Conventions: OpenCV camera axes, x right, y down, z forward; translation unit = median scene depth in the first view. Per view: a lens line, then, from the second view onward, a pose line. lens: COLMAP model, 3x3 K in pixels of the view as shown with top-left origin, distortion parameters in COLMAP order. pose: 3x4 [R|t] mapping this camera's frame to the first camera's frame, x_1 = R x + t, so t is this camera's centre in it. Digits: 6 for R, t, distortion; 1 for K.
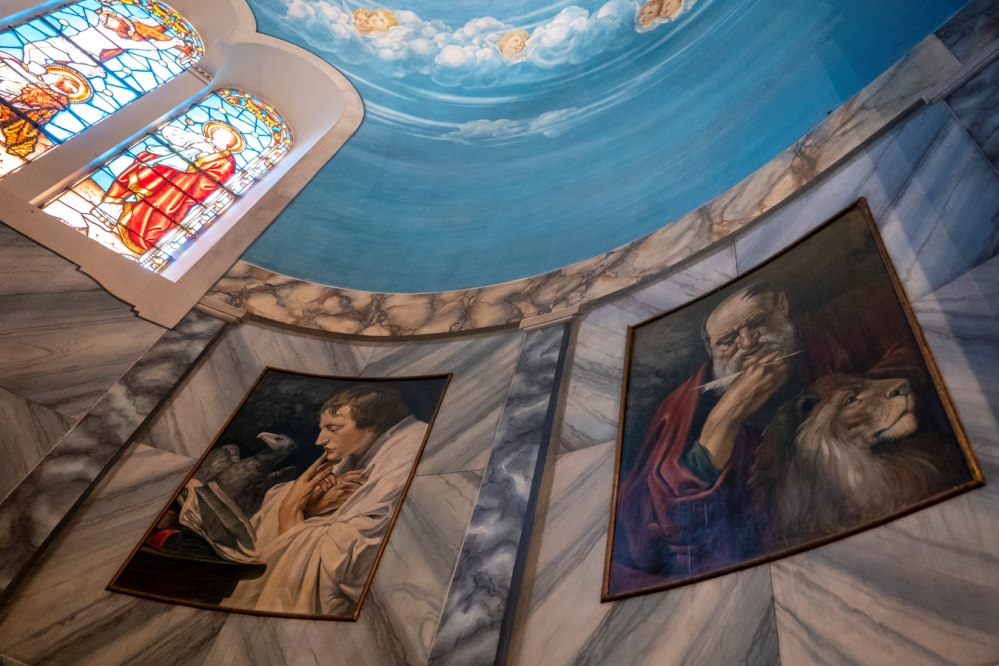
lens RADIAL K [[696.7, 0, 499.5], [0, 696.7, 333.0], [0, 0, 1]] dist [0.009442, 0.005384]
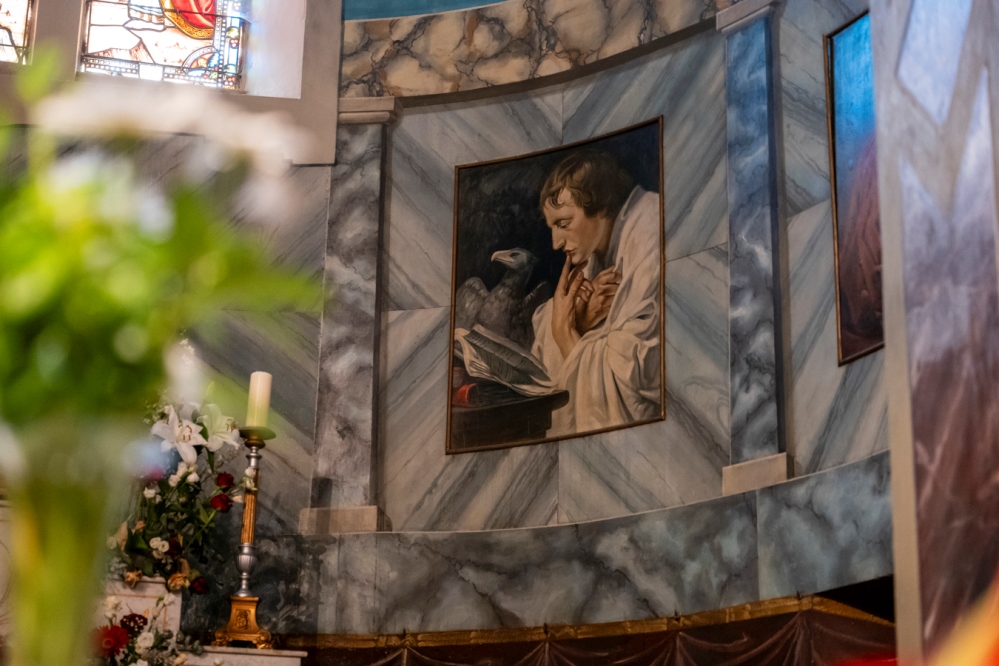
lens RADIAL K [[1987.9, 0, 499.5], [0, 1987.9, 333.0], [0, 0, 1]] dist [-0.010233, 0.117454]
pose [[0.891905, -0.311232, -0.328086, 0.587910], [0.432360, 0.799526, 0.416920, -1.037827], [0.132555, -0.513704, 0.847666, -1.516629]]
